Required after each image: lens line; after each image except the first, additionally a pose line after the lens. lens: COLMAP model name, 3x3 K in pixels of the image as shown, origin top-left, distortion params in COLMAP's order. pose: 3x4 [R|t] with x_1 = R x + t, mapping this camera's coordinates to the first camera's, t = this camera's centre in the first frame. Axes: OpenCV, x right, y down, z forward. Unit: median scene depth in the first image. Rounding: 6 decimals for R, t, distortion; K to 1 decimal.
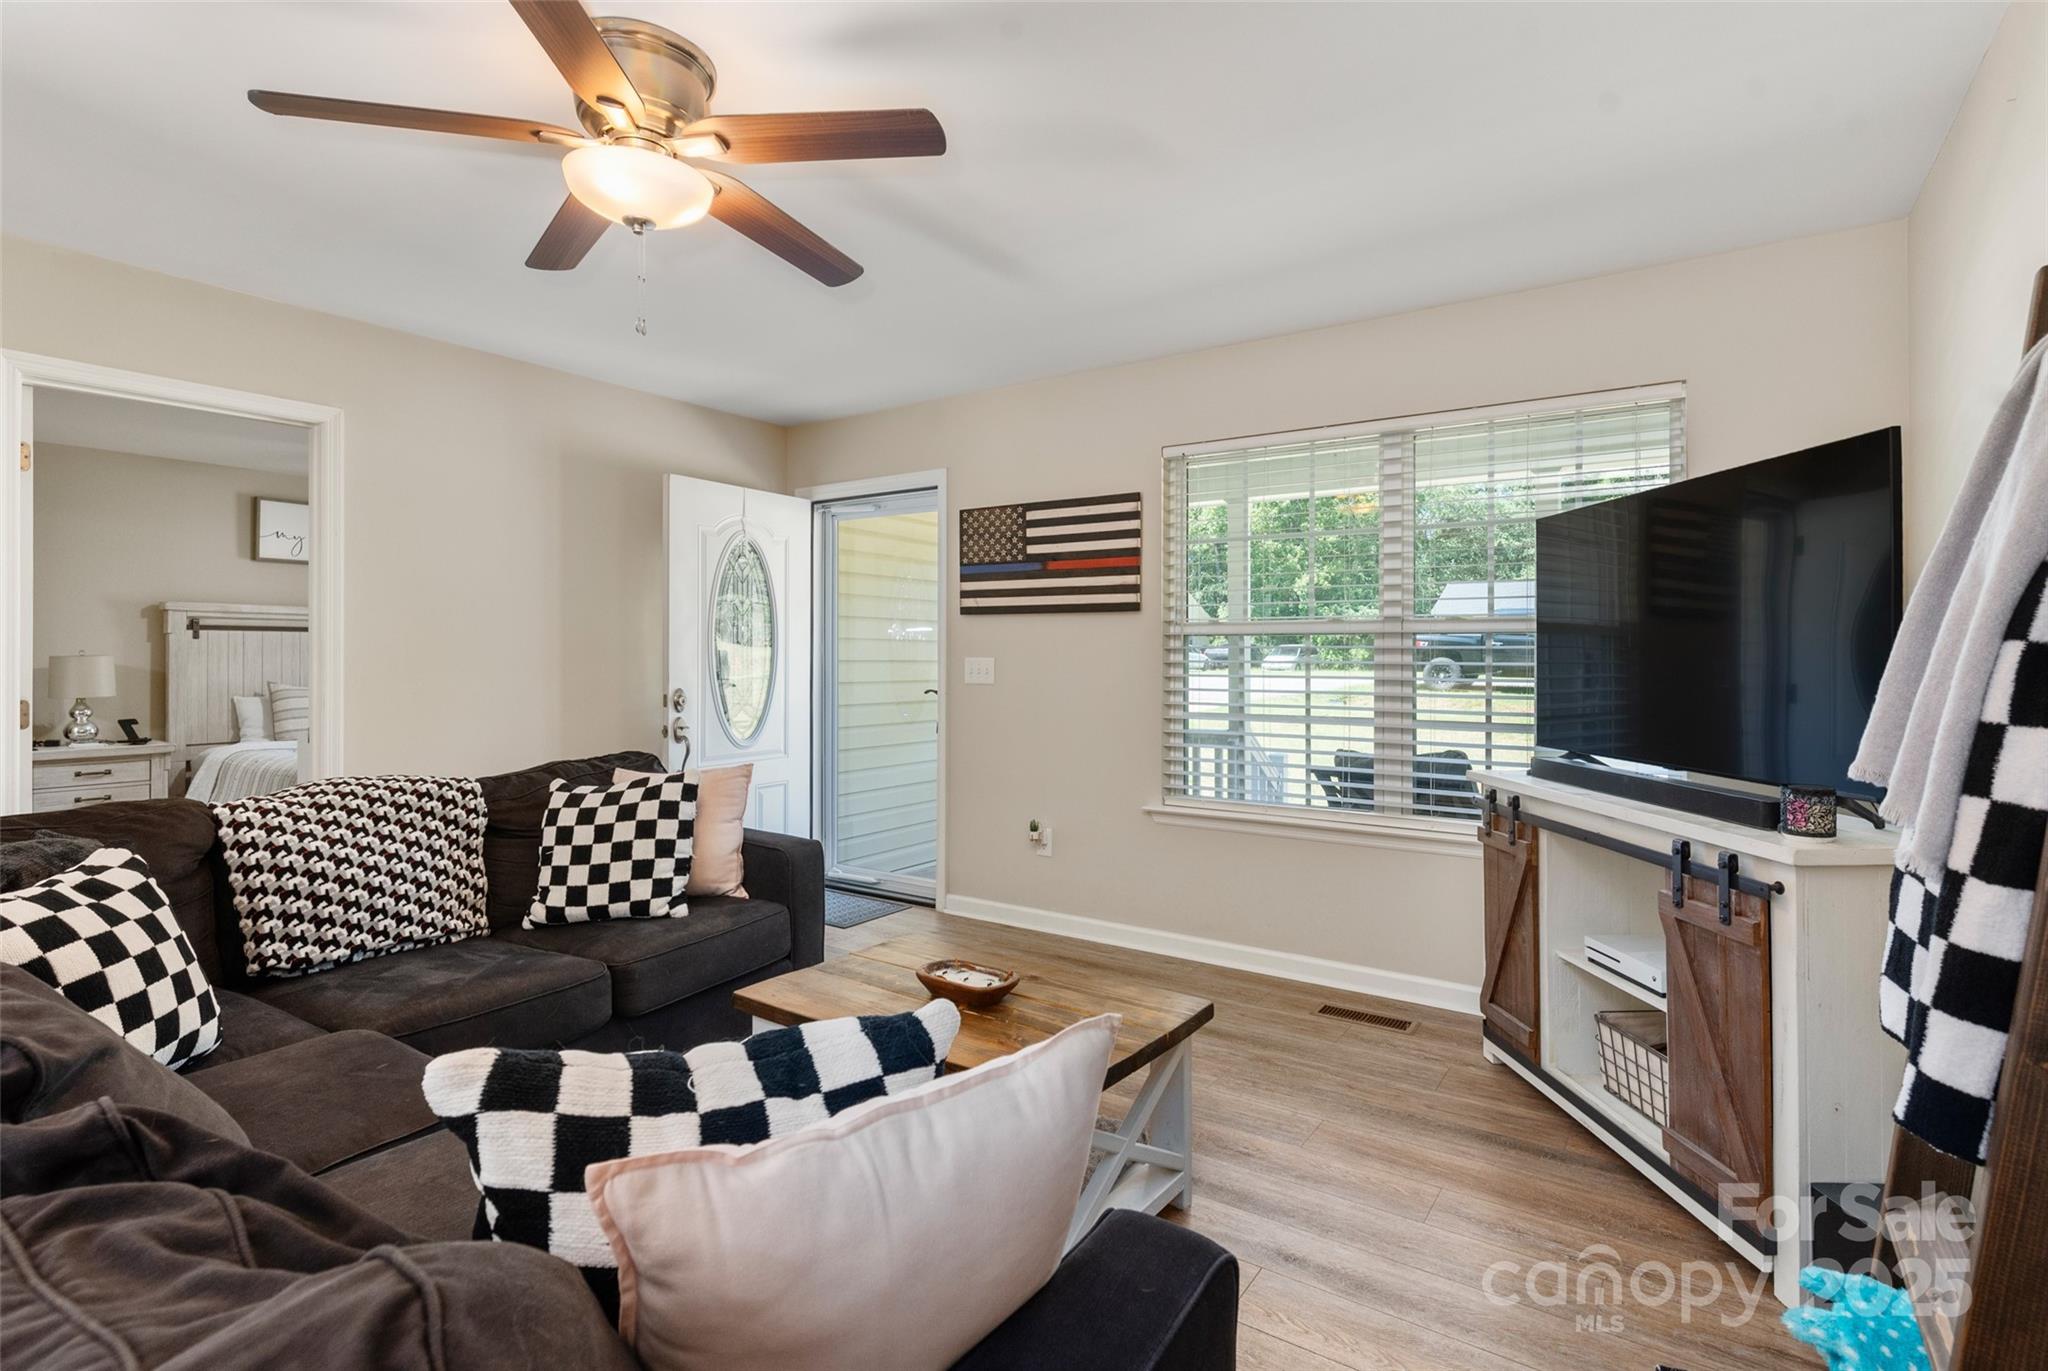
lens RADIAL K [[988.5, 0, 1028.8], [0, 988.5, 650.4], [0, 0, 1]] dist [0.001097, 0.000215]
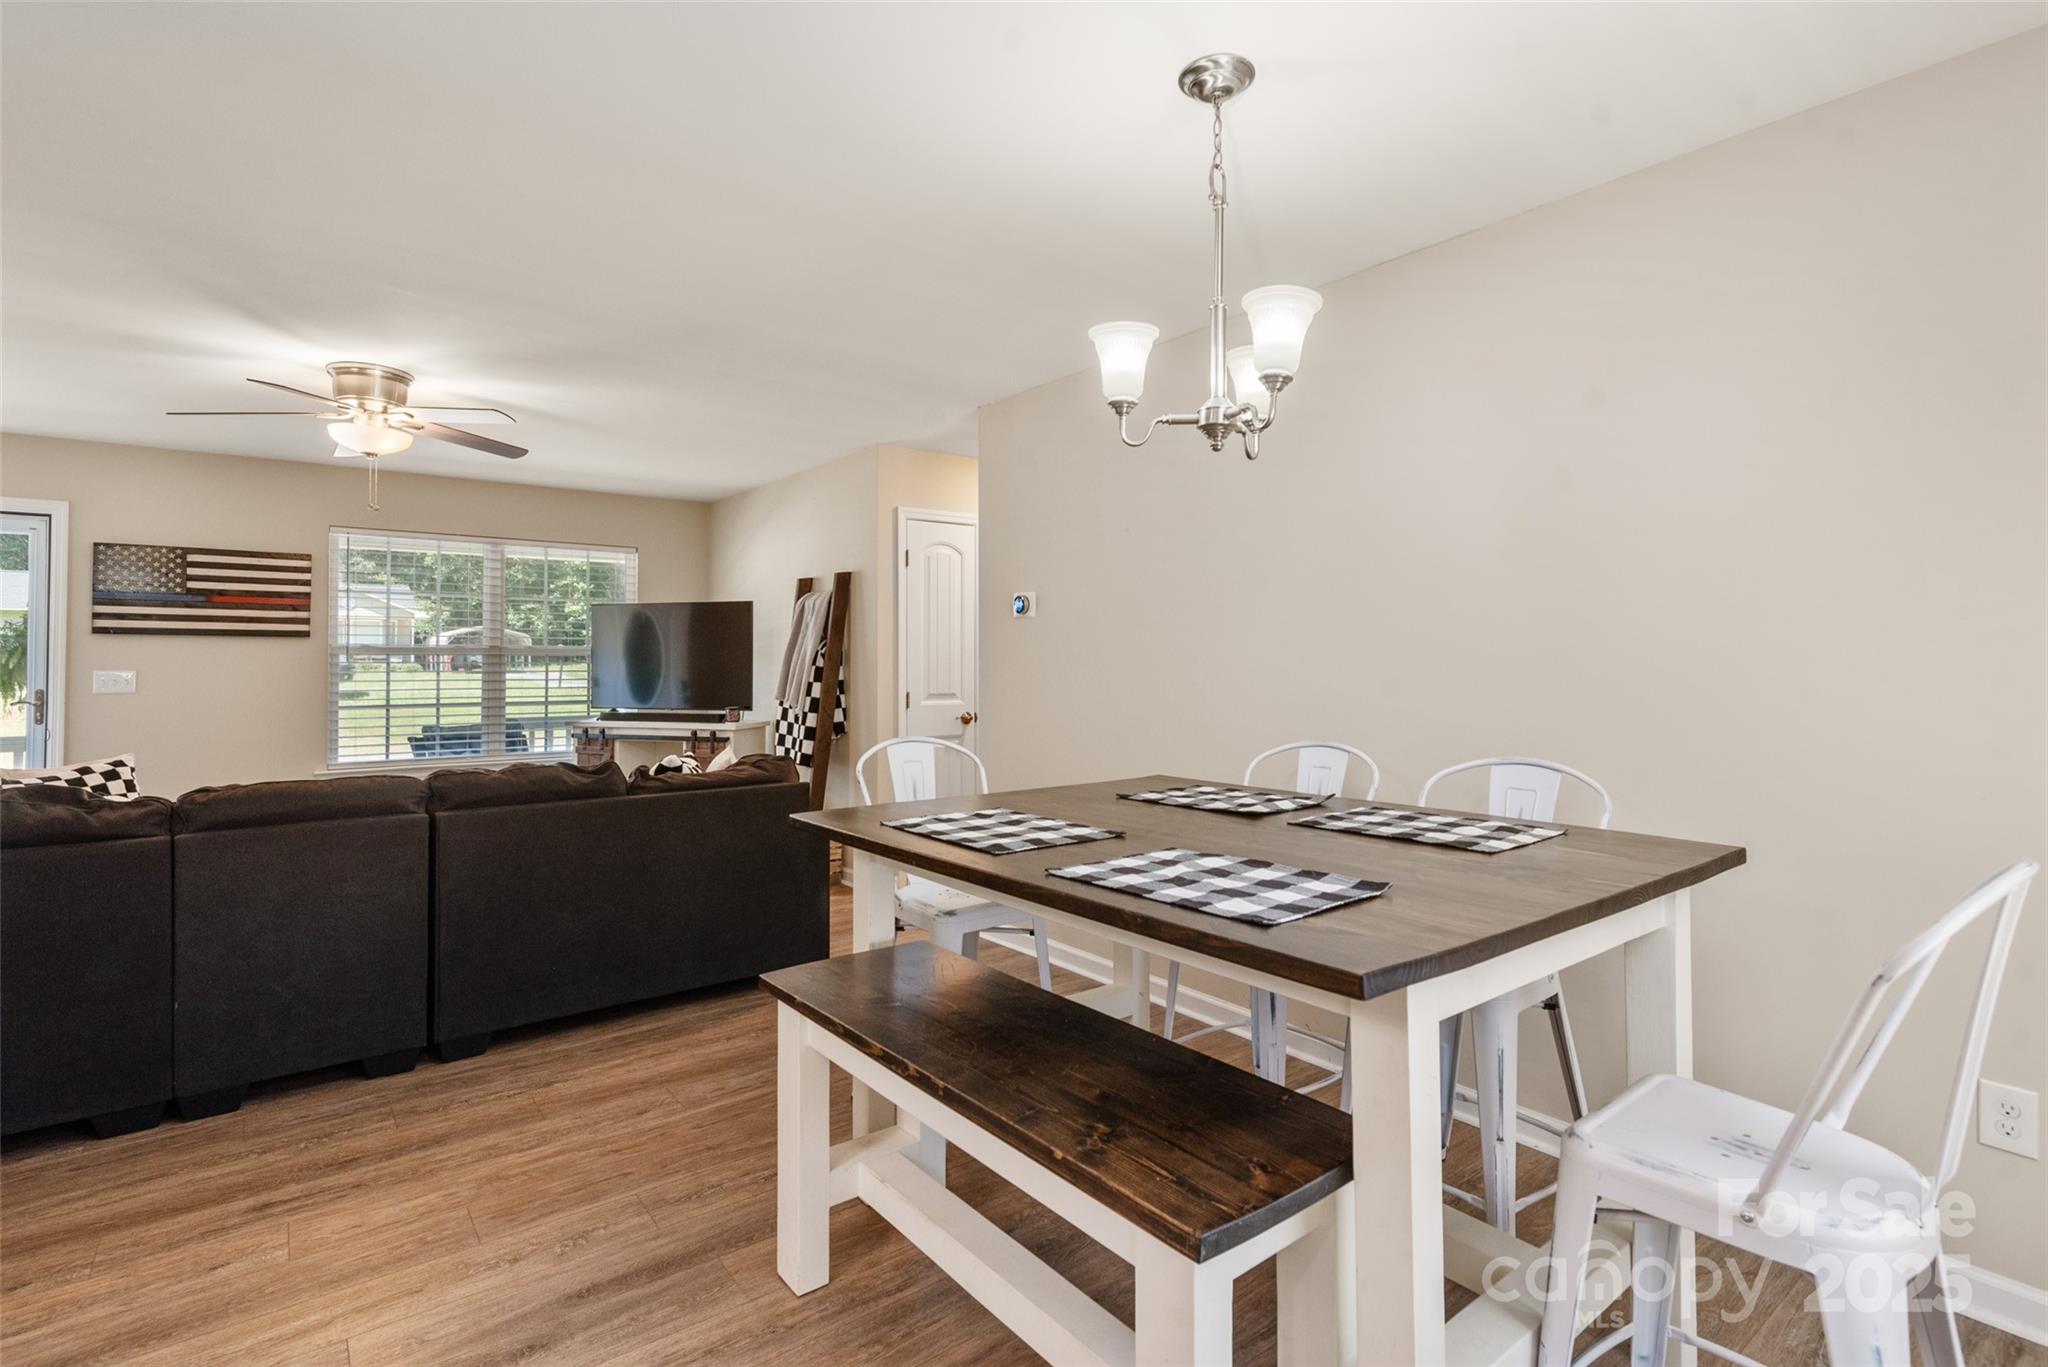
lens RADIAL K [[988.5, 0, 1028.8], [0, 988.5, 648.4], [0, 0, 1]] dist [0.001097, 0.000215]
pose [[0.300005, 0.008478, 0.953900, -0.904333], [-0.005400, 0.999960, -0.007189, -0.017931], [-0.953922, -0.002995, 0.300039, -0.408098]]
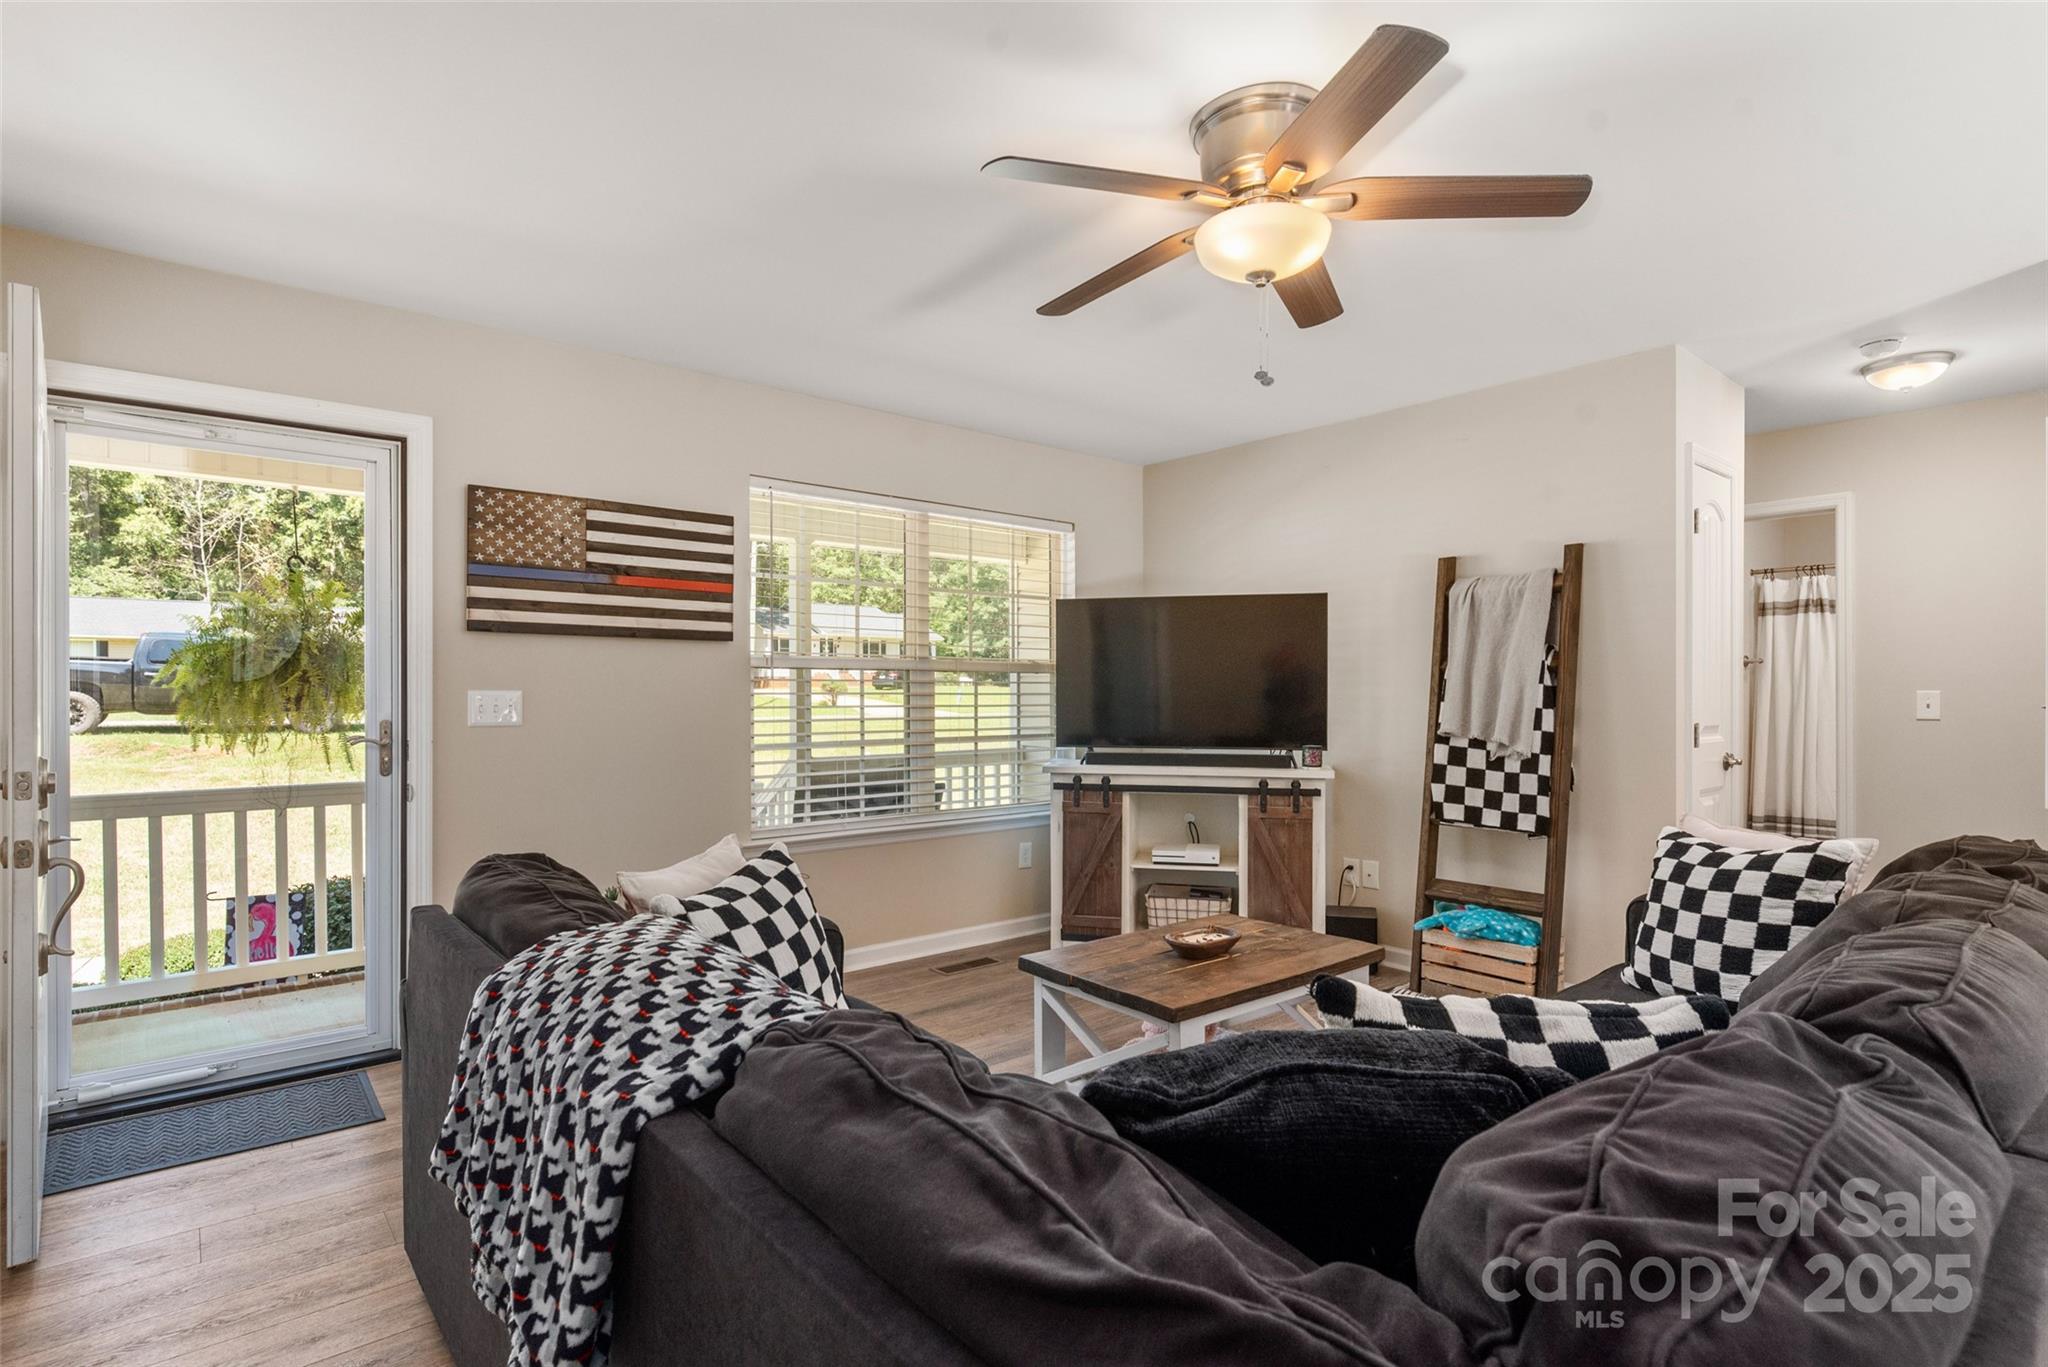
lens RADIAL K [[1019.6, 0, 1002.5], [0, 1019.6, 690.8], [0, 0, 1]] dist [0.001811, 0.000212]
pose [[0.266088, -0.005429, 0.963933, -0.731402], [-0.005677, 0.999958, 0.007199, -0.000566], [-0.963932, -0.007388, 0.266046, 0.467151]]
